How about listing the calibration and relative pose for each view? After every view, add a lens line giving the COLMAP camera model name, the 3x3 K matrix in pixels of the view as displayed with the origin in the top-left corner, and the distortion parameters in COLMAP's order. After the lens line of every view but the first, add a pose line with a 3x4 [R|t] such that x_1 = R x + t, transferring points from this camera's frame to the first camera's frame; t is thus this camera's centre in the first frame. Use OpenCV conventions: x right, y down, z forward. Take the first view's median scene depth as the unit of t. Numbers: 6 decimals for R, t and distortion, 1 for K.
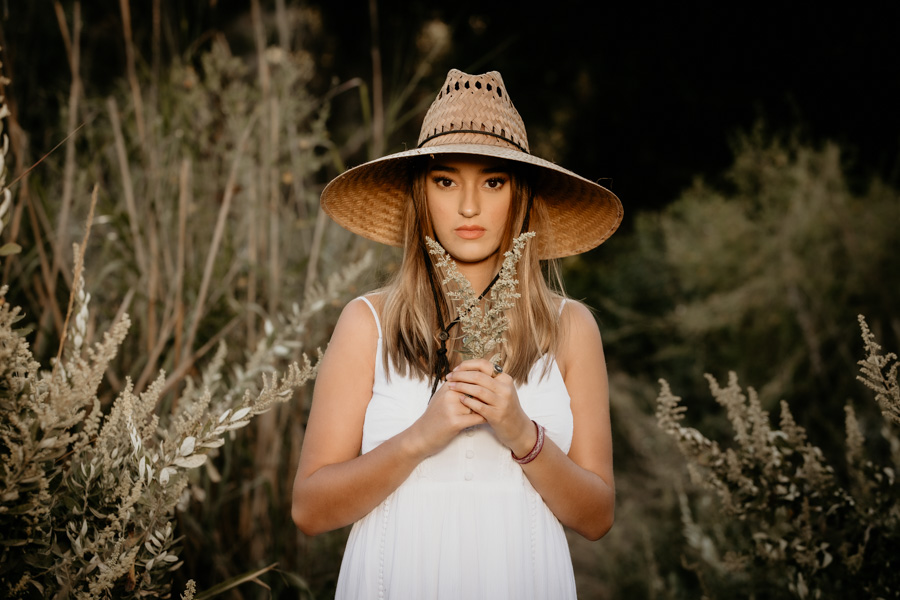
lens RADIAL K [[2826.4, 0, 450.0], [0, 2826.4, 300.0], [0, 0, 1]] dist [-0.195777, -0.580997]
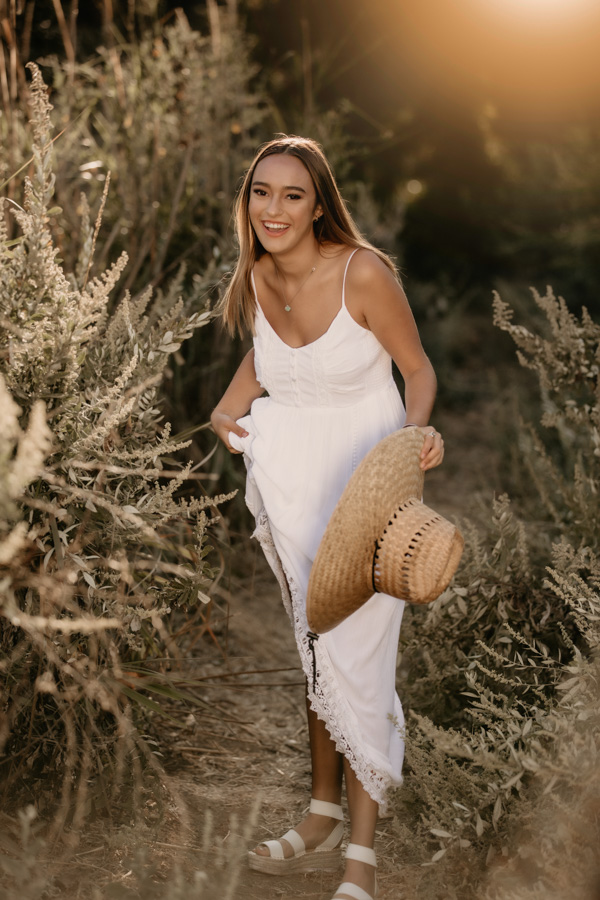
lens RADIAL K [[2826.4, 0, 300.0], [0, 2826.4, 450.0], [0, 0, 1]] dist [-0.195777, -0.580997]
pose [[0.999330, 0.003008, -0.036468, 0.027311], [0.000224, 0.996096, 0.088277, -0.017268], [0.036591, -0.088226, 0.995428, -0.417153]]
